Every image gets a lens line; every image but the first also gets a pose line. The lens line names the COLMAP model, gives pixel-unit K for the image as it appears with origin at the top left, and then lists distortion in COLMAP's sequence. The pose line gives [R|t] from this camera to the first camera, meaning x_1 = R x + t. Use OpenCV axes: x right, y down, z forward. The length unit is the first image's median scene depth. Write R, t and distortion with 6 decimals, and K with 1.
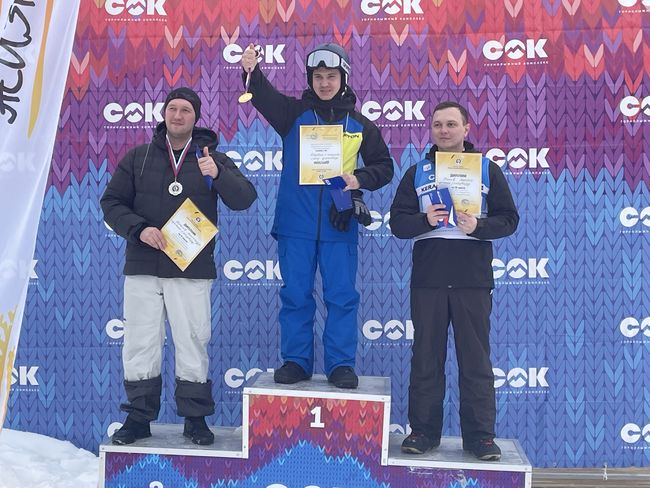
lens RADIAL K [[1227.2, 0, 329.4], [0, 1227.2, 240.8], [0, 0, 1]] dist [0.469834, 0.000000]
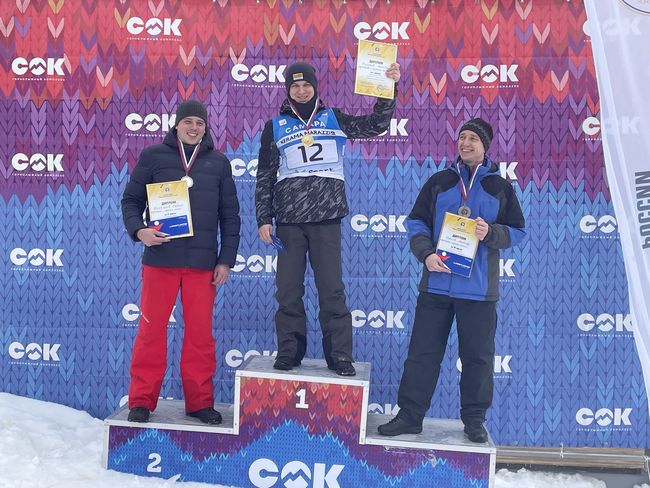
lens RADIAL K [[963.4, 0, 322.0], [0, 963.4, 248.7], [0, 0, 1]] dist [0.461898, 0.000000]
pose [[0.999638, 0.023751, -0.012643, 0.012397], [-0.023658, 0.999692, 0.007512, 0.001788], [0.012817, -0.007210, 0.999892, 0.108358]]
